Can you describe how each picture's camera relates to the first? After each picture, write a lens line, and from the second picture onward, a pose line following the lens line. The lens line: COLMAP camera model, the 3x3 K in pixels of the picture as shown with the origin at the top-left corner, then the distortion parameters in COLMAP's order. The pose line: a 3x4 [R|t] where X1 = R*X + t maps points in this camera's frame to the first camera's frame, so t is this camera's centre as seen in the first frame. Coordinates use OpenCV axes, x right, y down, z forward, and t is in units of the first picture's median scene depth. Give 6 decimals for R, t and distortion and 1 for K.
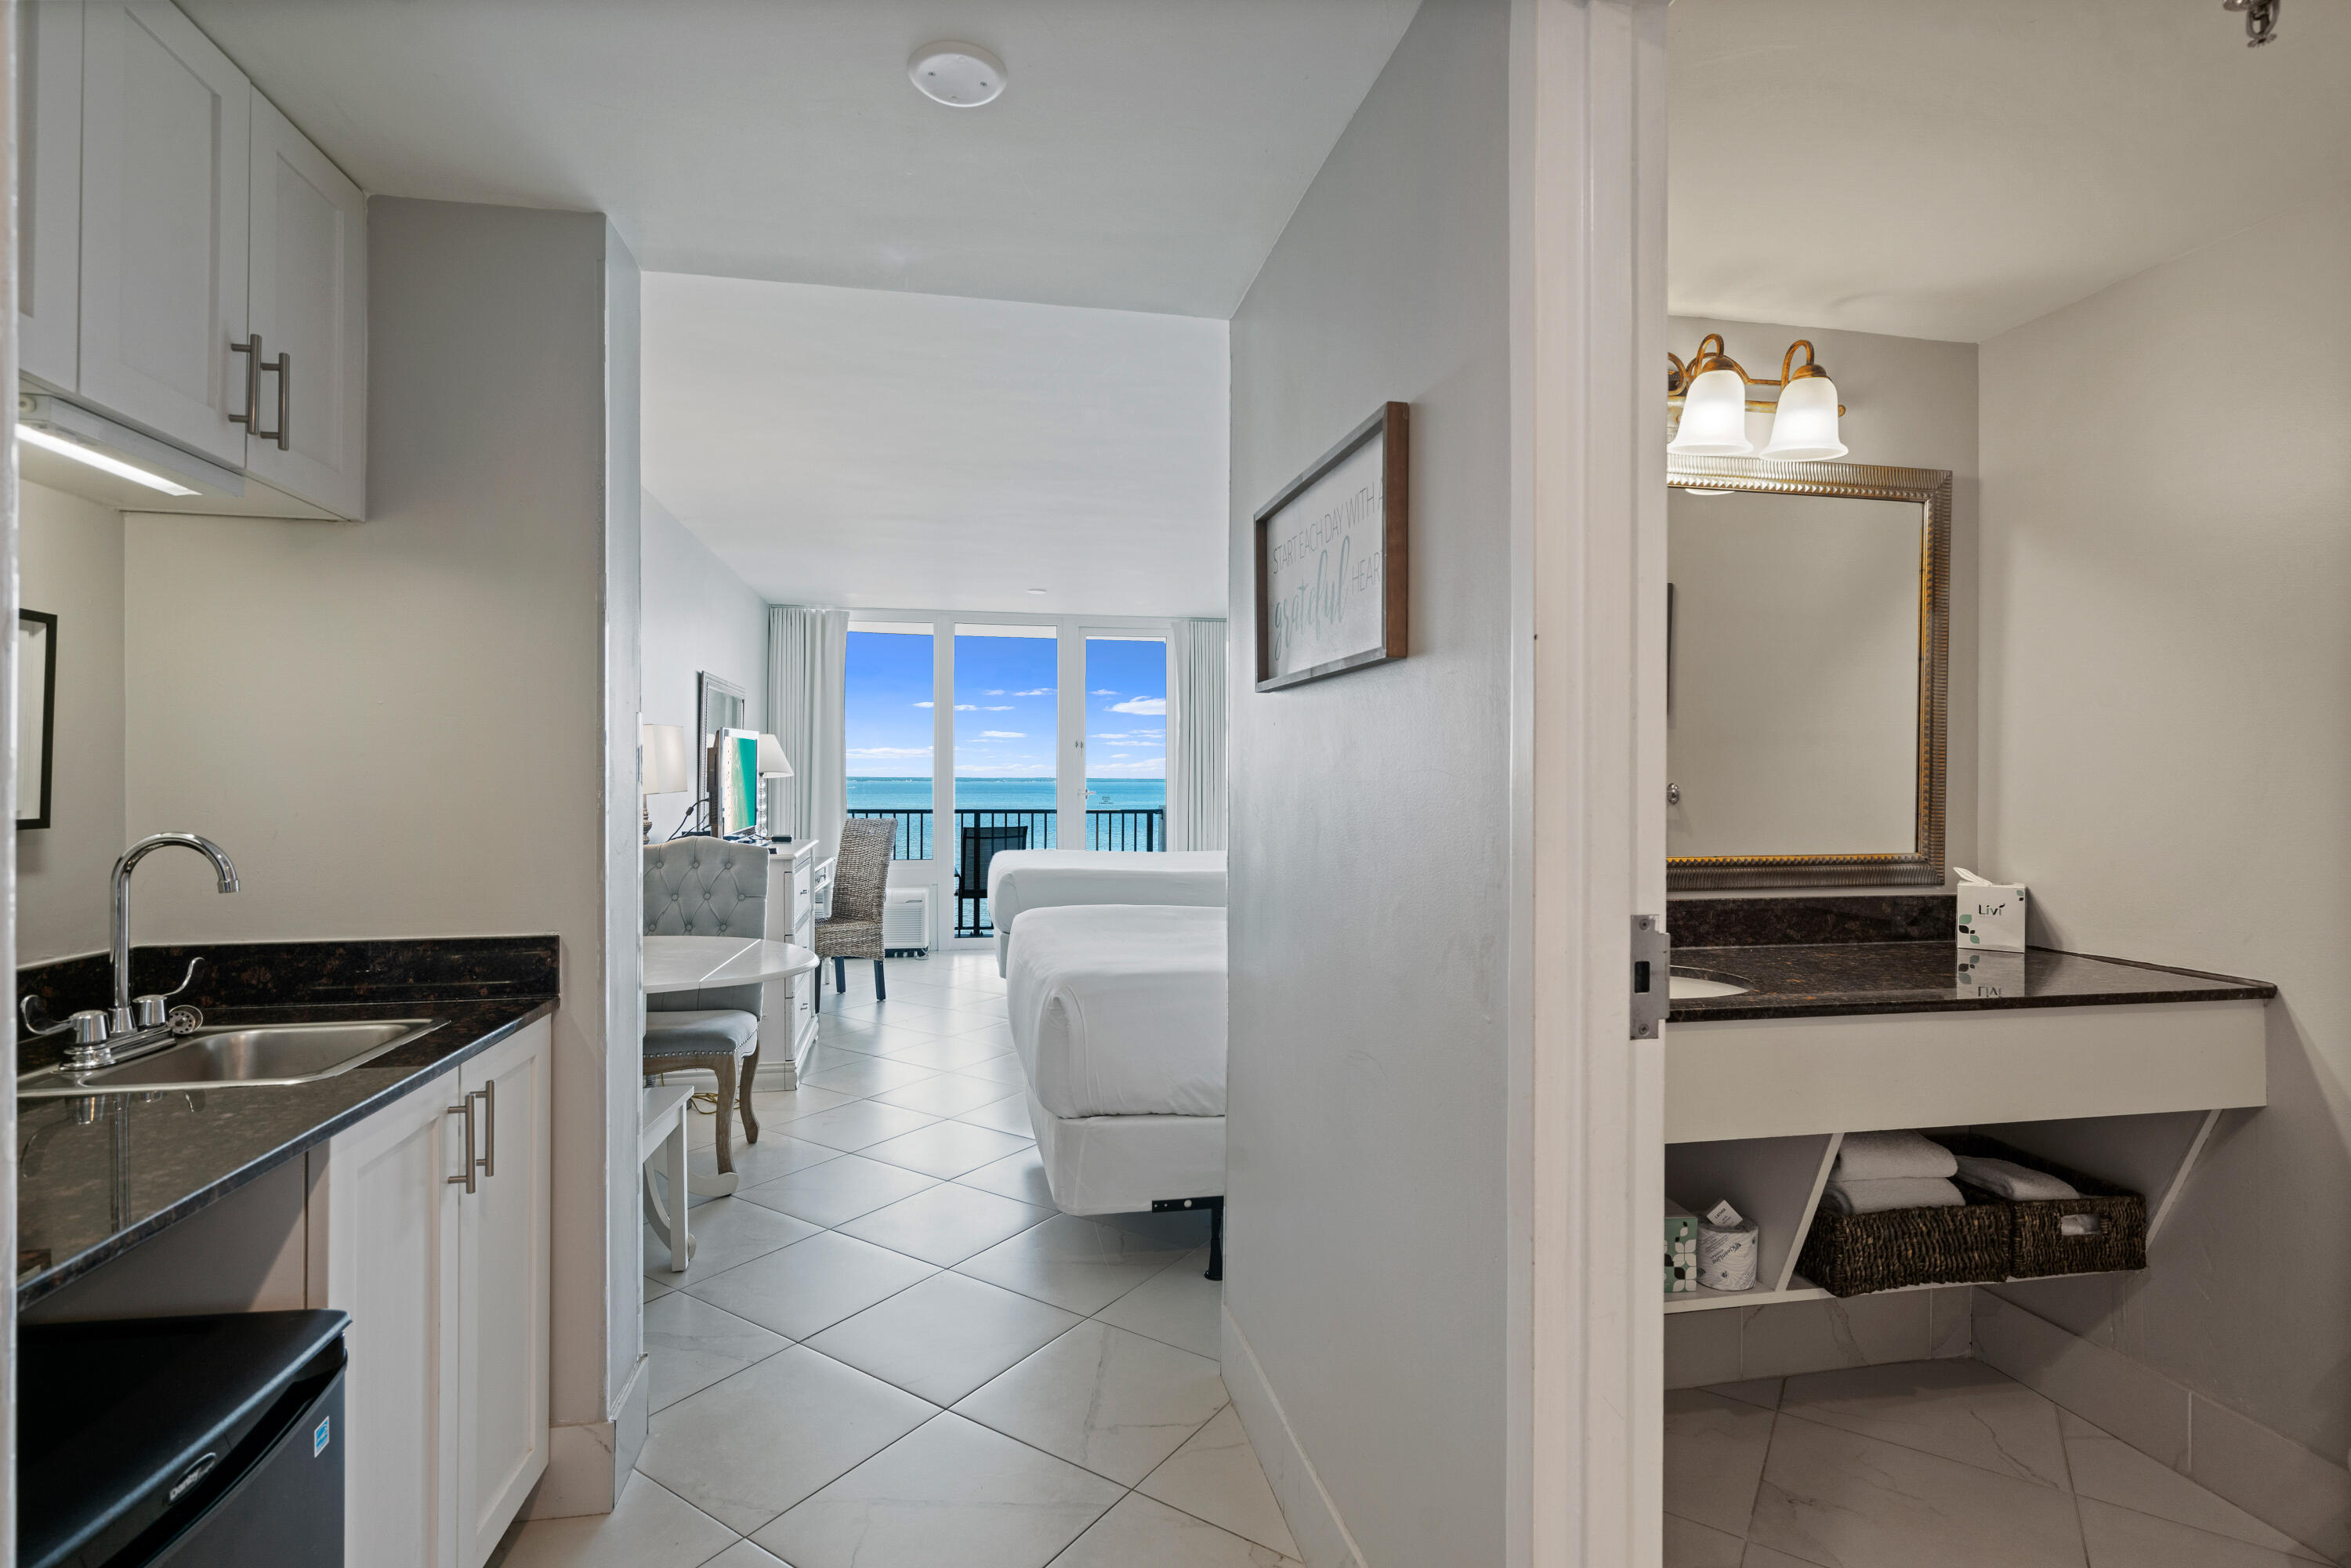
lens RADIAL K [[1147.4, 0, 1183.2], [0, 1147.4, 772.6], [0, 0, 1]] dist [-0.000279, -0.000043]
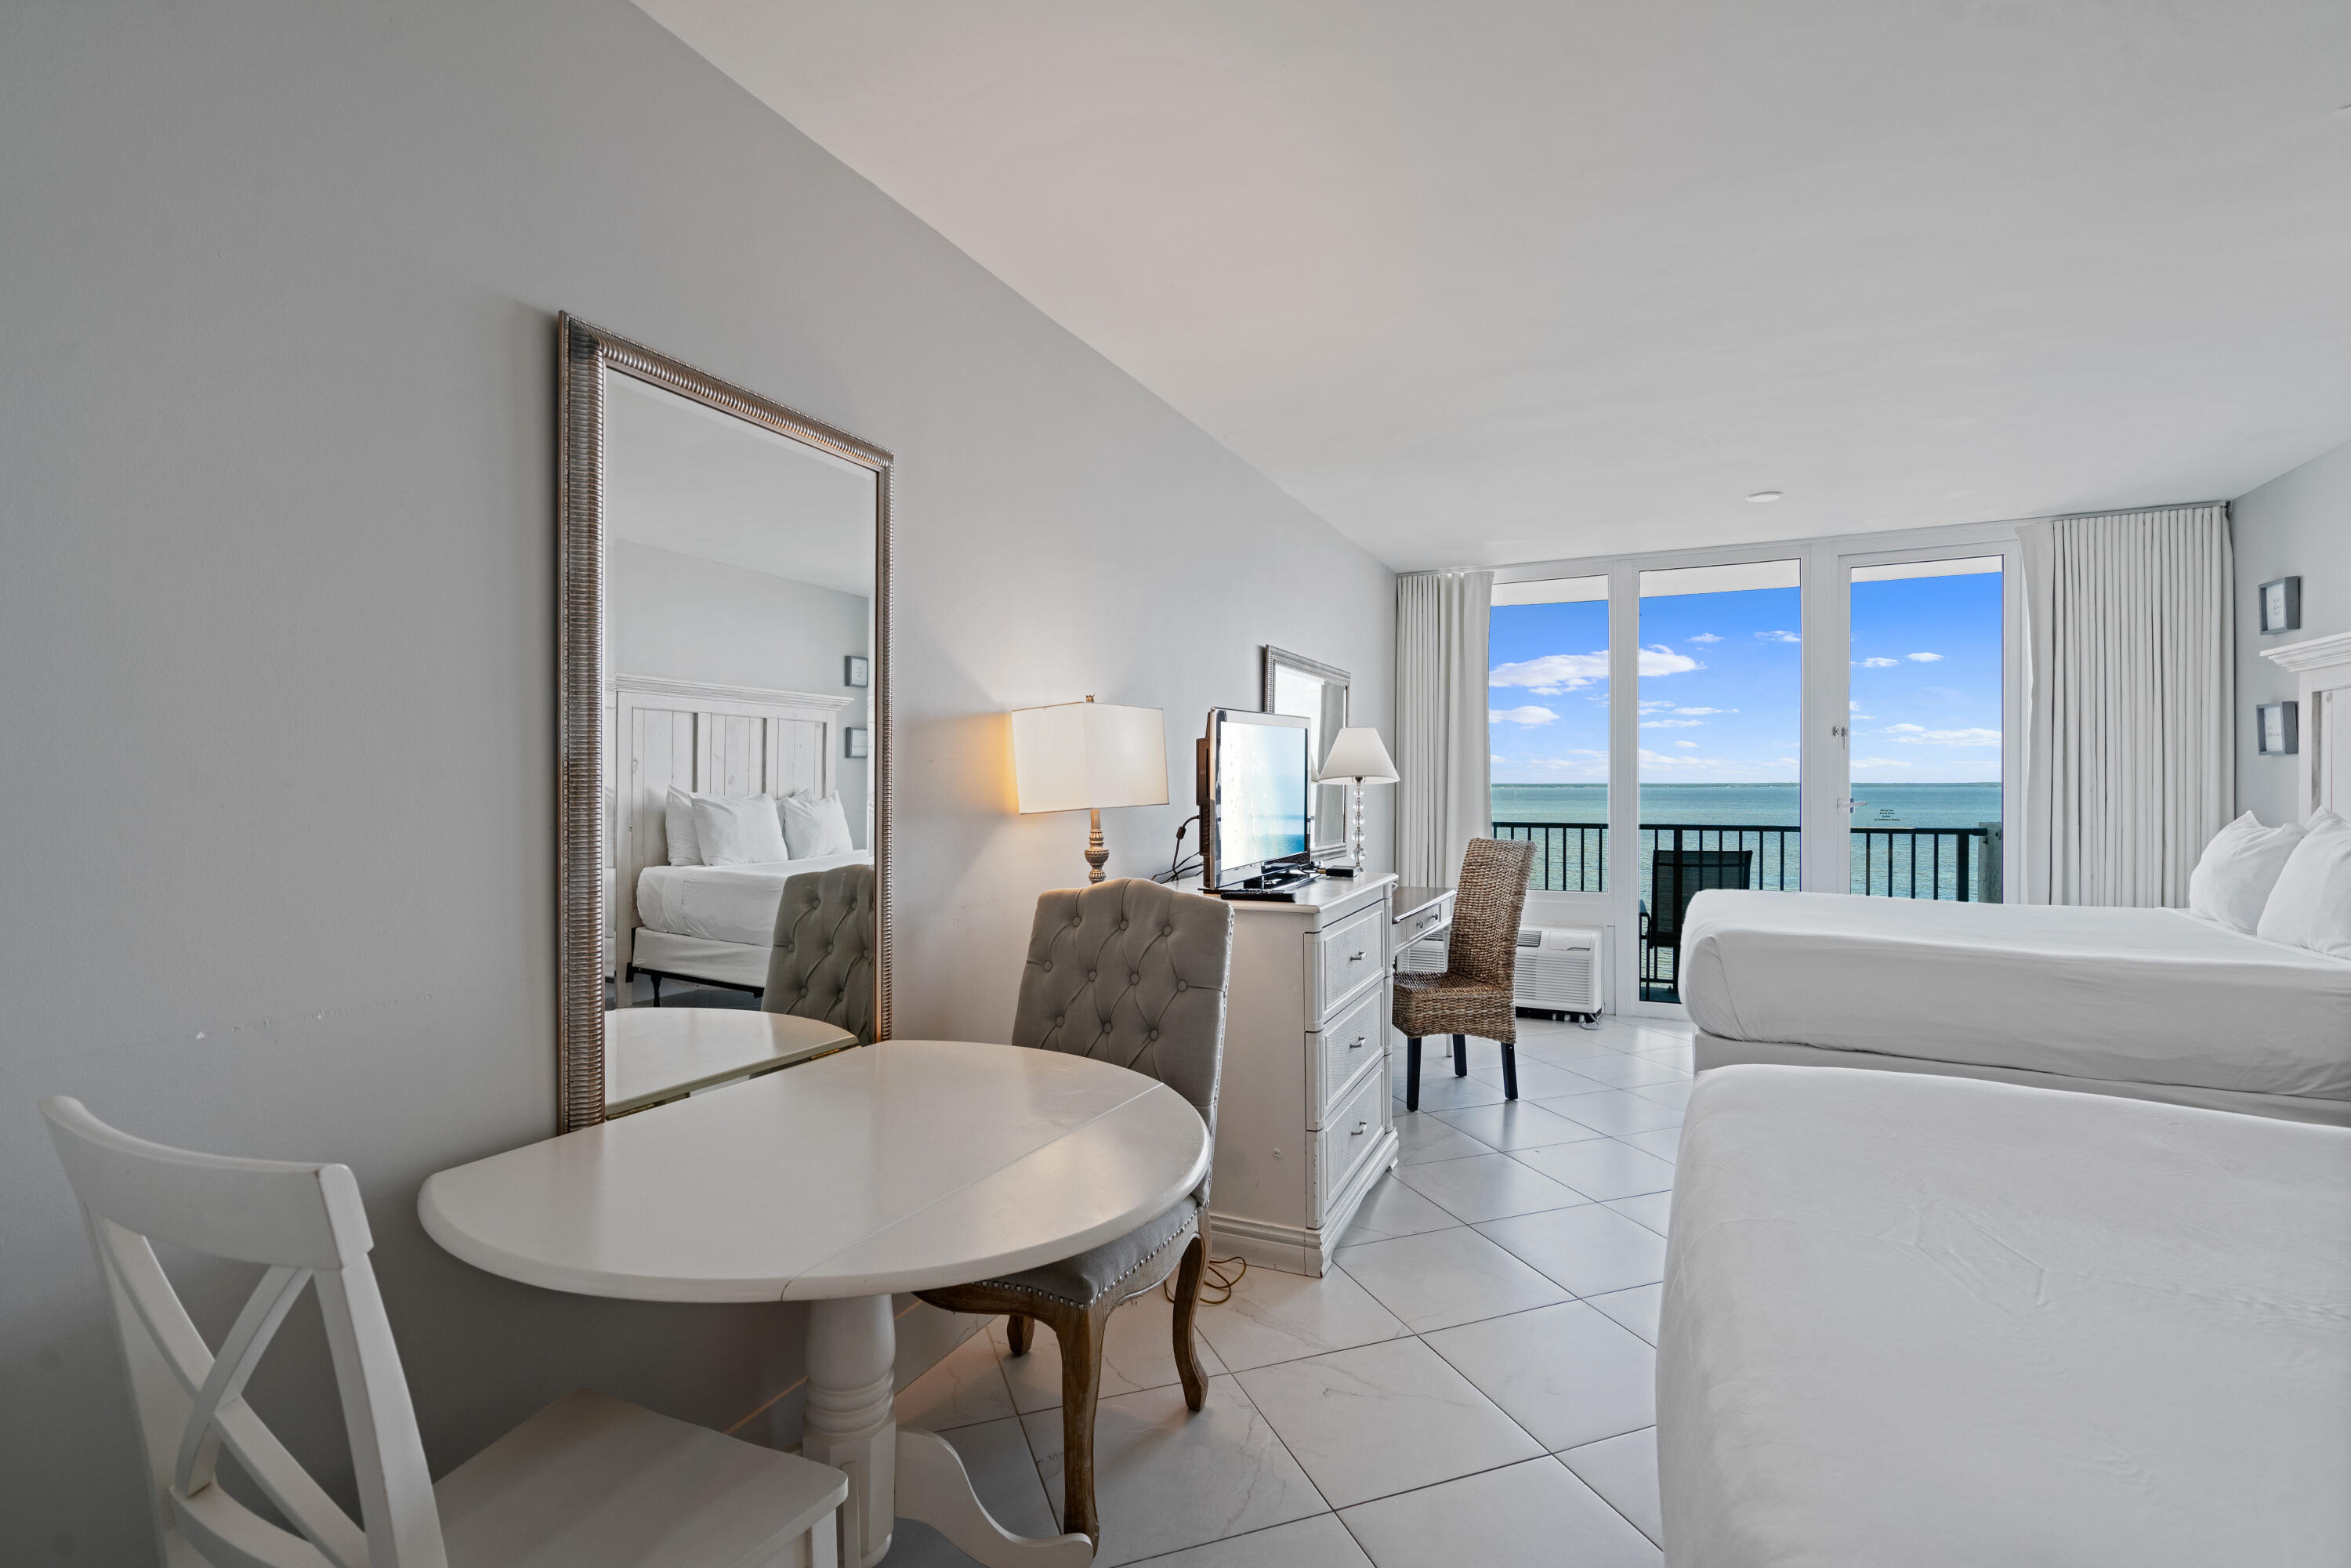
lens RADIAL K [[1072.9, 0, 1166.7], [0, 1072.9, 799.4], [0, 0, 1]] dist [0.000657, 0.000460]
pose [[0.799932, 0.002494, -0.600086, -0.030661], [0.008412, 0.999846, 0.015370, 0.002112], [0.600032, -0.017343, 0.799788, 0.282451]]
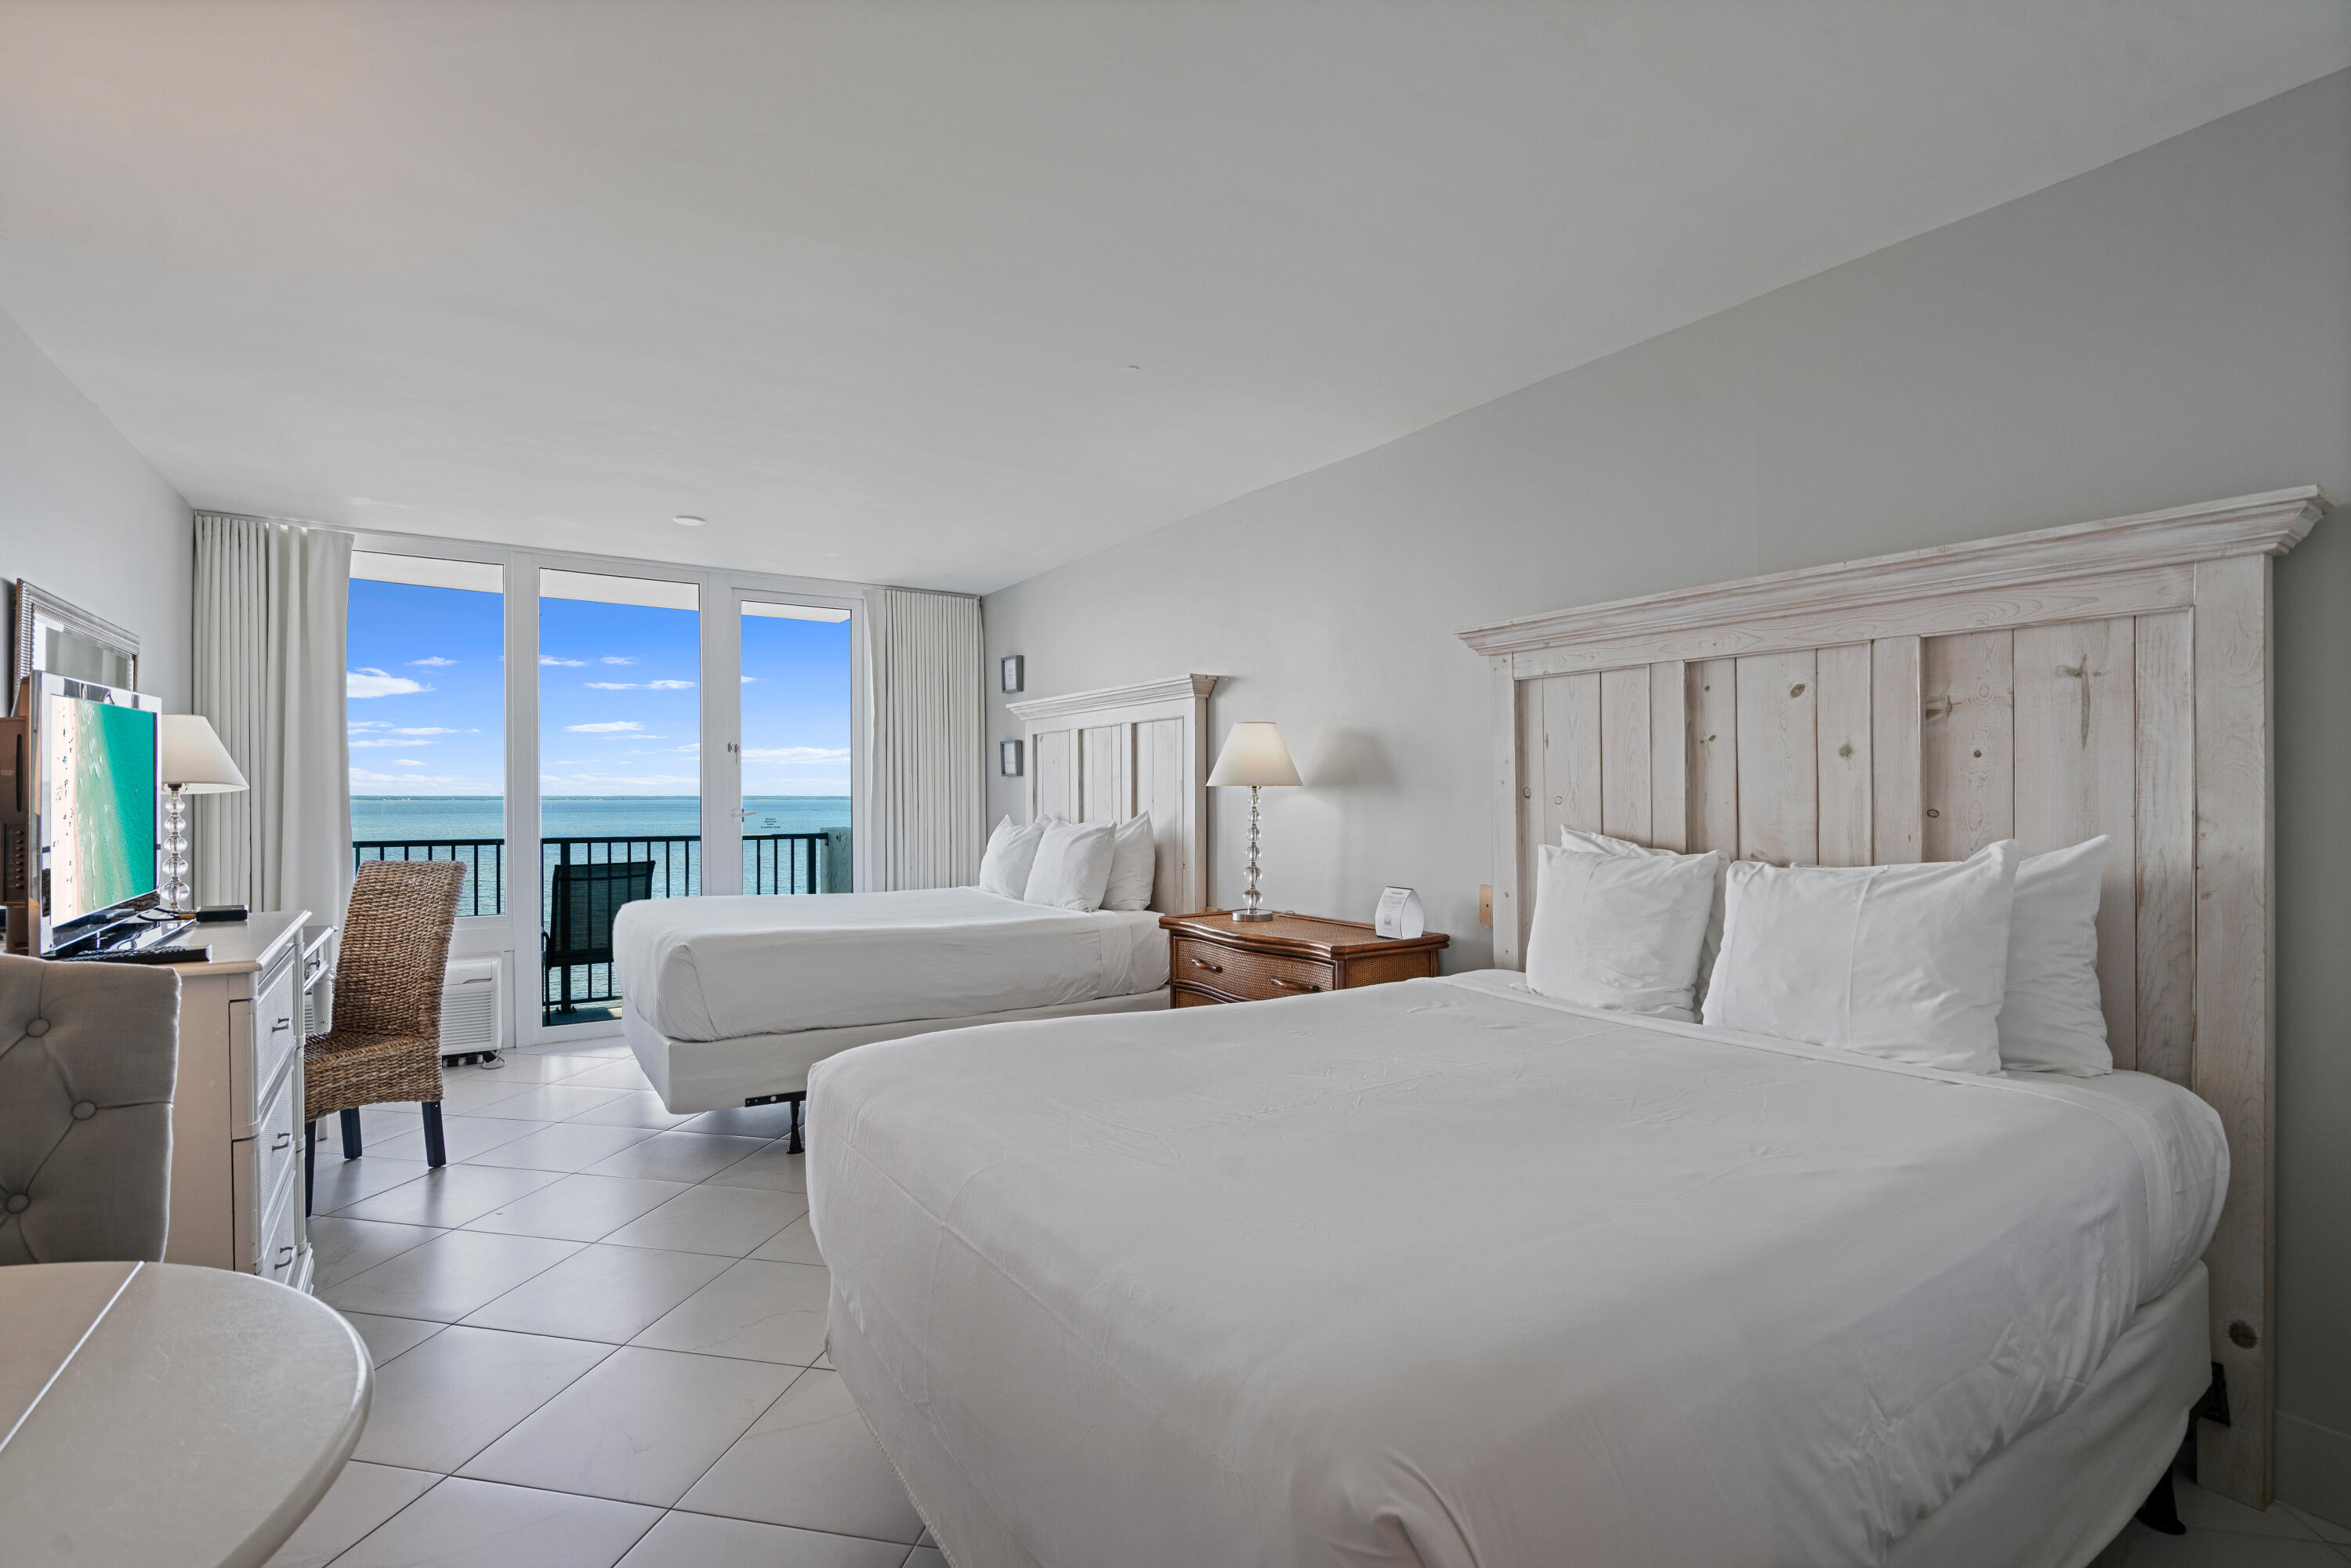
lens RADIAL K [[1072.9, 0, 1166.7], [0, 1072.9, 799.4], [0, 0, 1]] dist [0.000657, 0.000460]
pose [[0.927768, -0.004983, 0.373125, -0.095803], [0.001694, 0.999957, 0.009141, 0.002669], [-0.373155, -0.007849, 0.927736, 0.277554]]
